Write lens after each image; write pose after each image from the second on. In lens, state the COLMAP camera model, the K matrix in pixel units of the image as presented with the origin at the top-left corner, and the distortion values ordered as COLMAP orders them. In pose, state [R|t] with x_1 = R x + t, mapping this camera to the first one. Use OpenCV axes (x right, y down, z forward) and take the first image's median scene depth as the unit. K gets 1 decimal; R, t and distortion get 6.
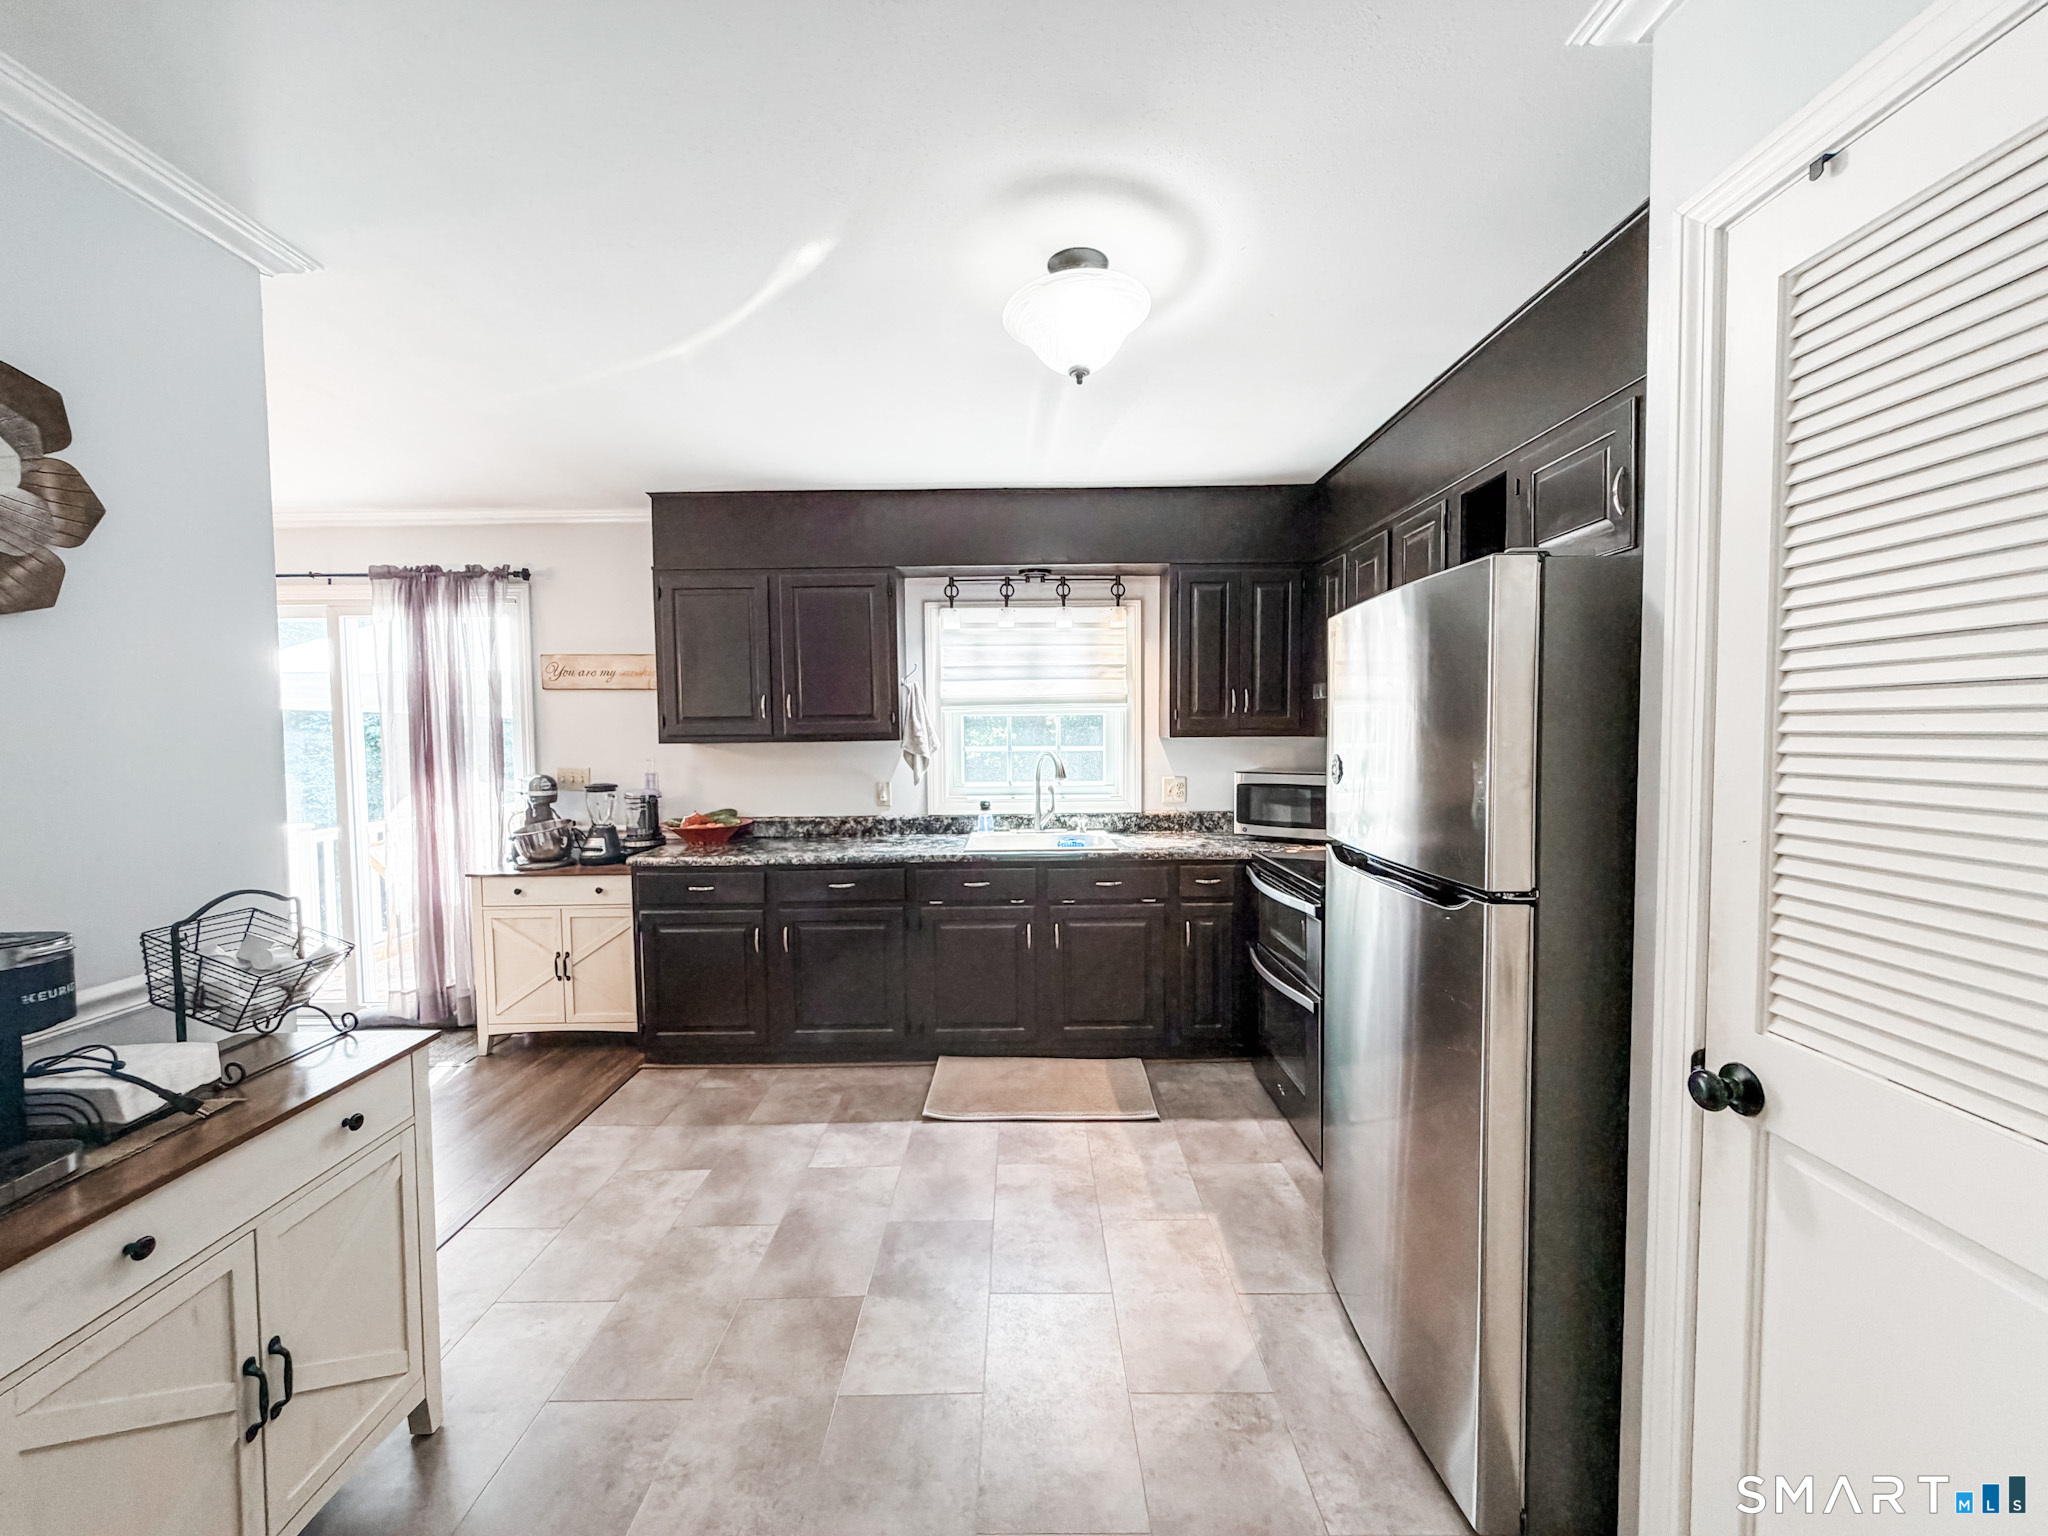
lens RADIAL K [[820.1, 0, 1026.3], [0, 820.1, 768.4], [0, 0, 1]] dist [0.002385, 0.000222]
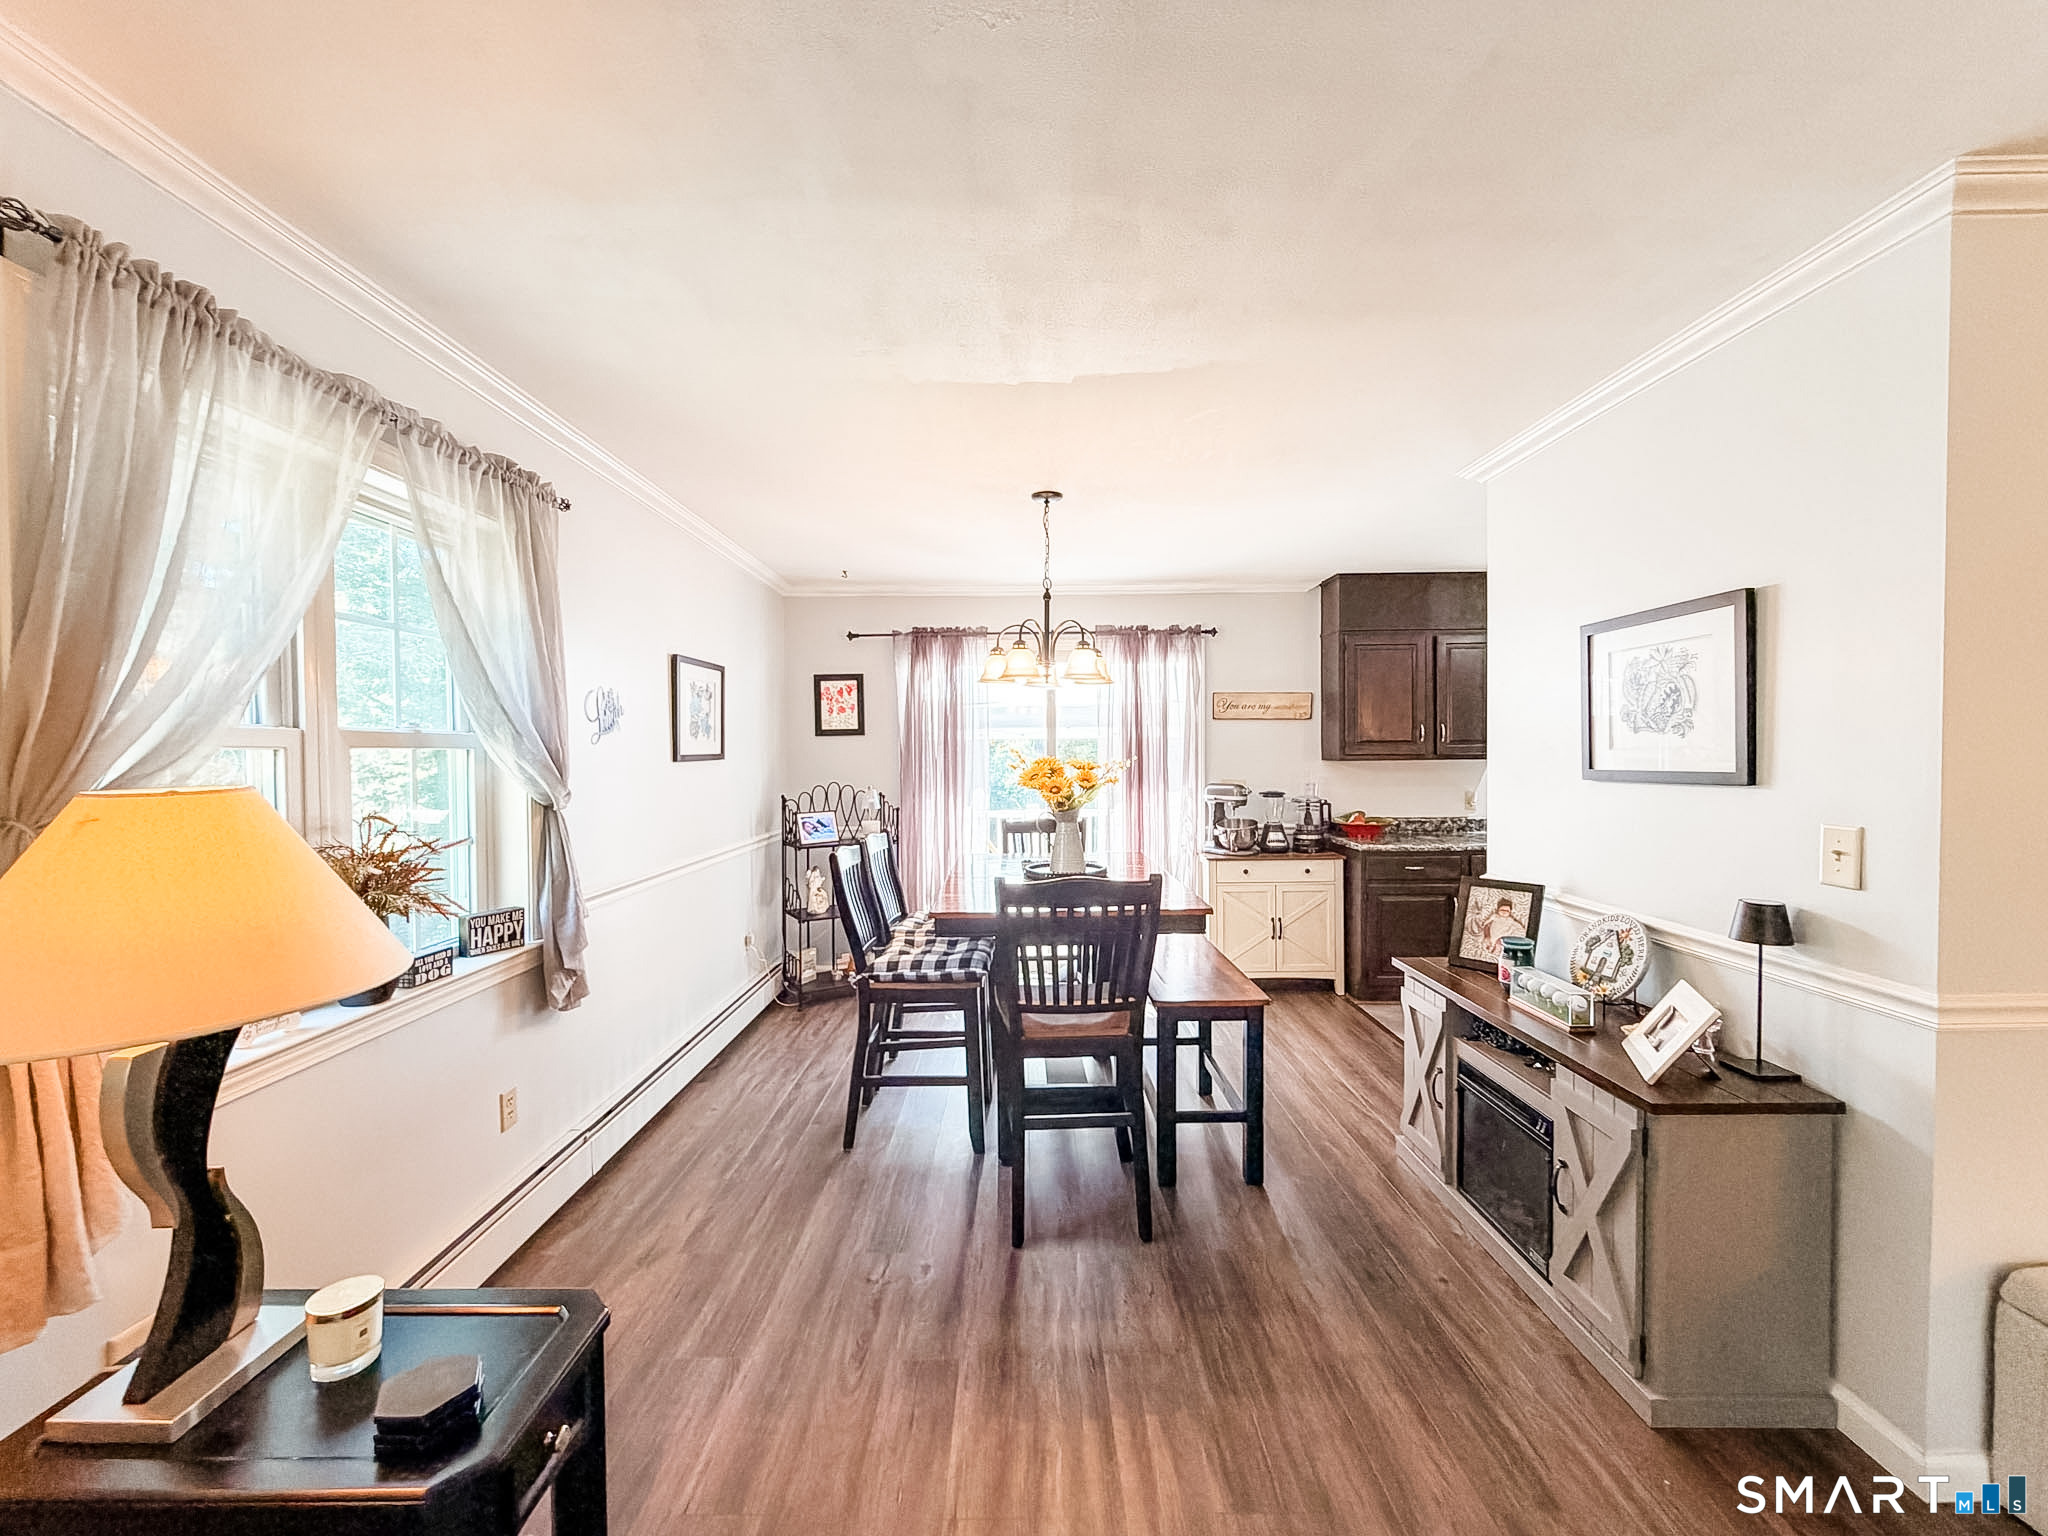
lens RADIAL K [[826.5, 0, 1028.4], [0, 826.5, 770.7], [0, 0, 1]] dist [0.004142, -0.000325]
pose [[0.999994, 0.002666, -0.002332, -0.923416], [-0.002718, 0.999740, -0.022649, 0.017106], [0.002271, 0.022655, 0.999741, -0.327101]]
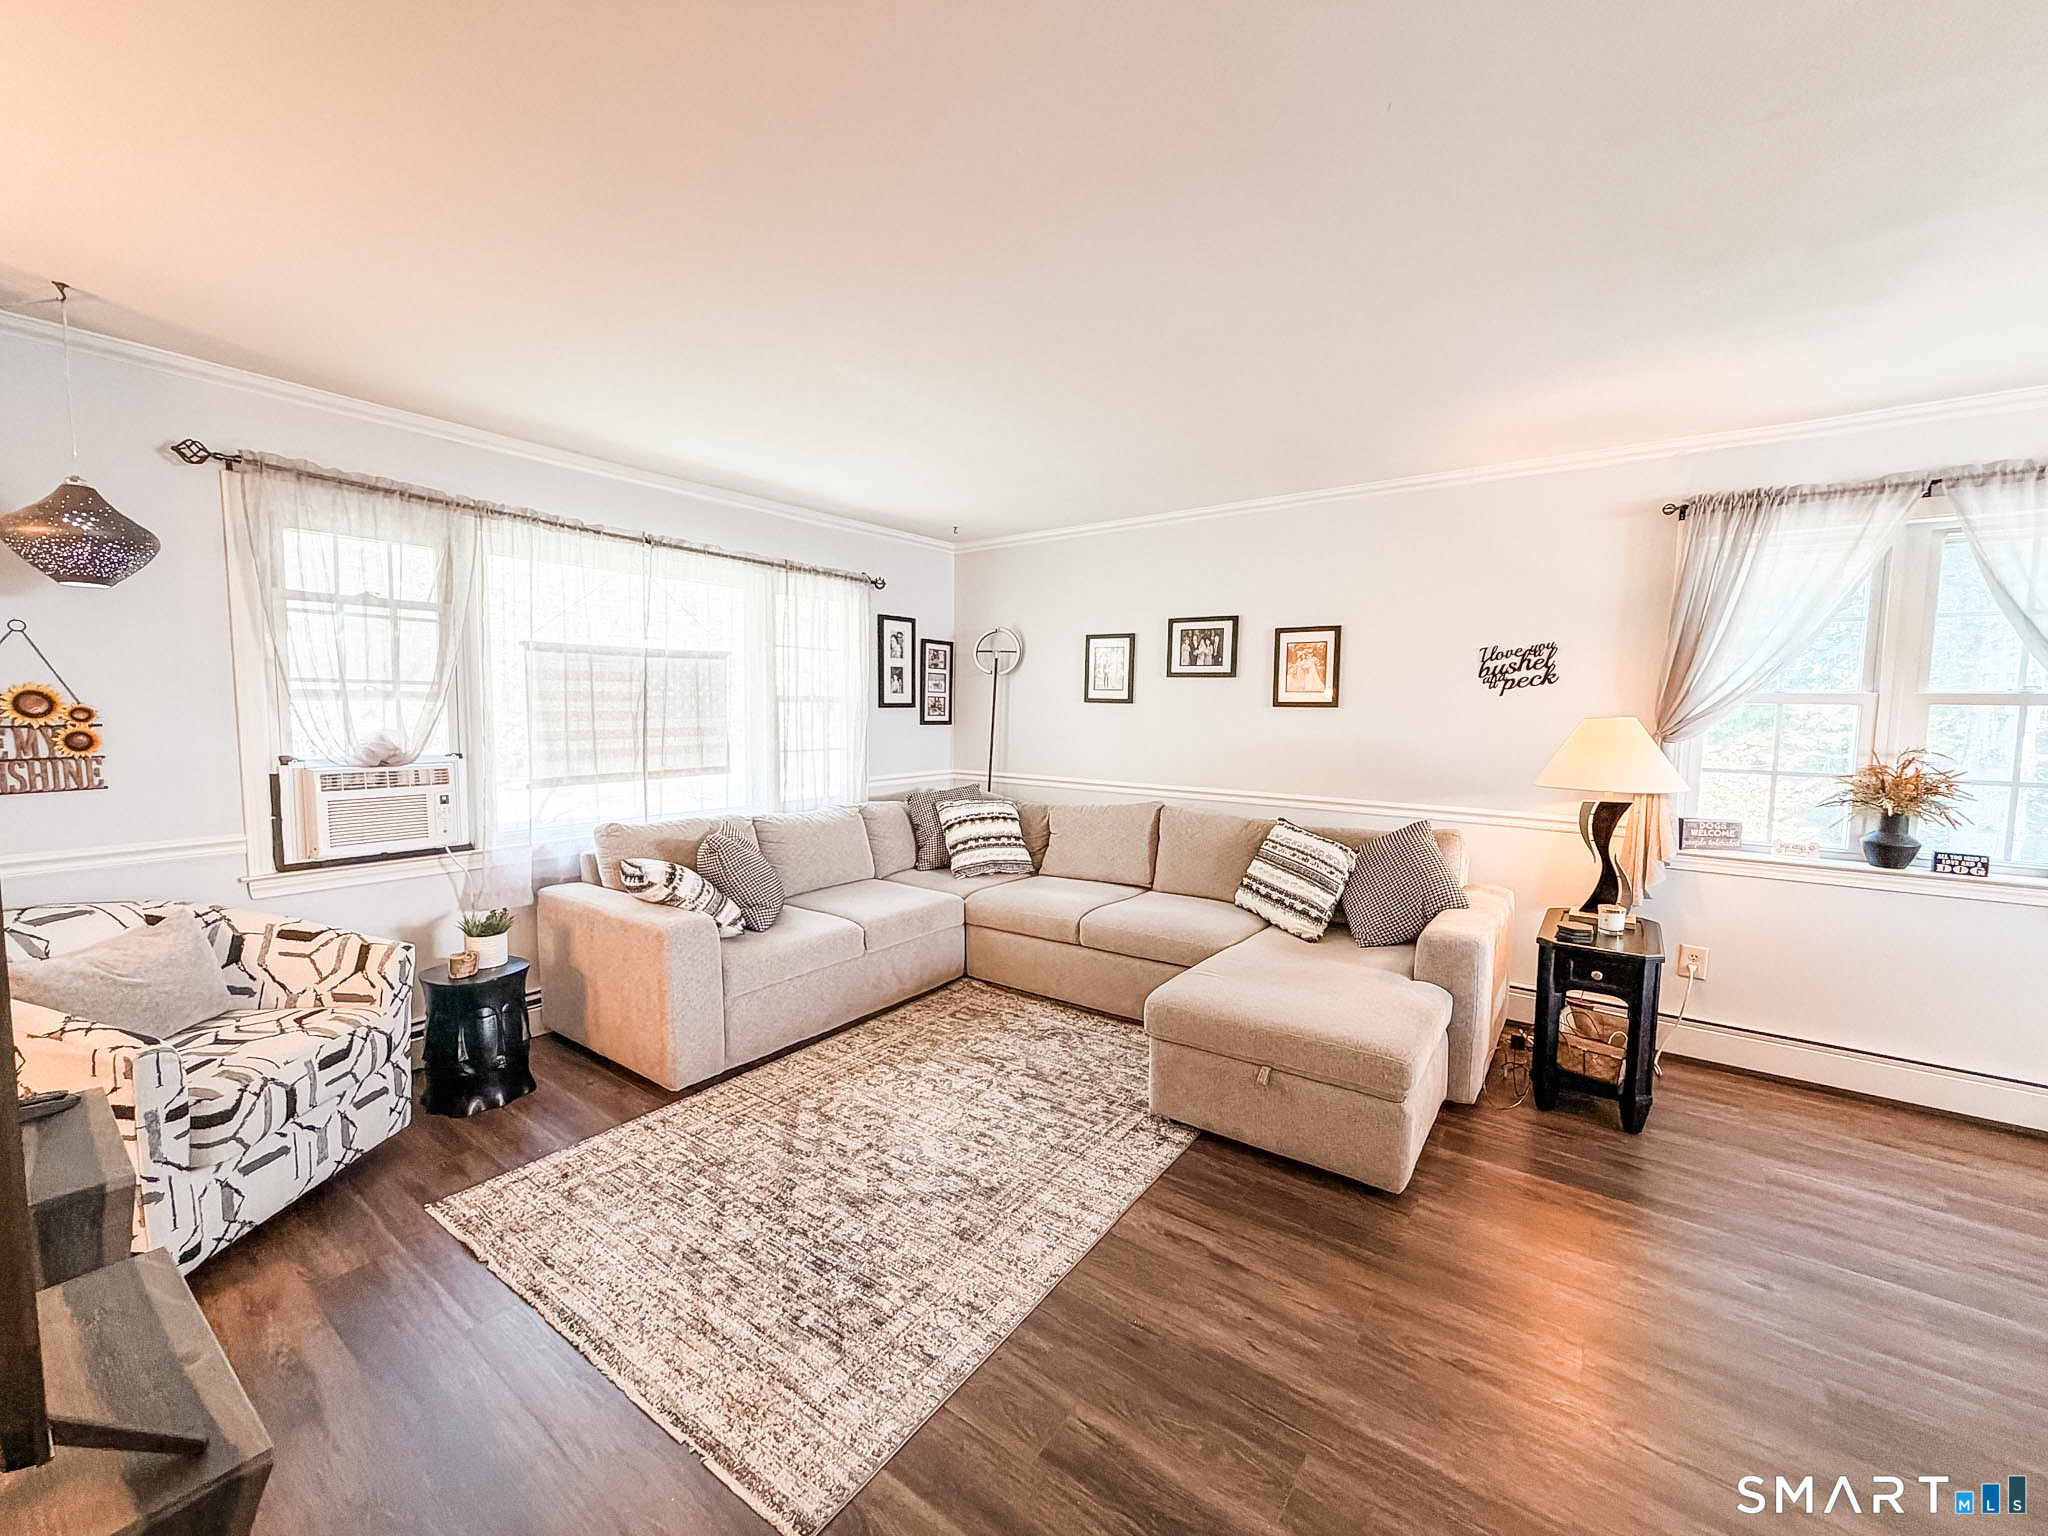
lens RADIAL K [[826.5, 0, 1021.6], [0, 826.5, 759.6], [0, 0, 1]] dist [0.004142, -0.000325]
pose [[-0.596294, 0.058945, -0.800599, -0.206239], [-0.042227, 0.993617, 0.104607, -0.002508], [0.801654, 0.096183, -0.589999, -0.025946]]
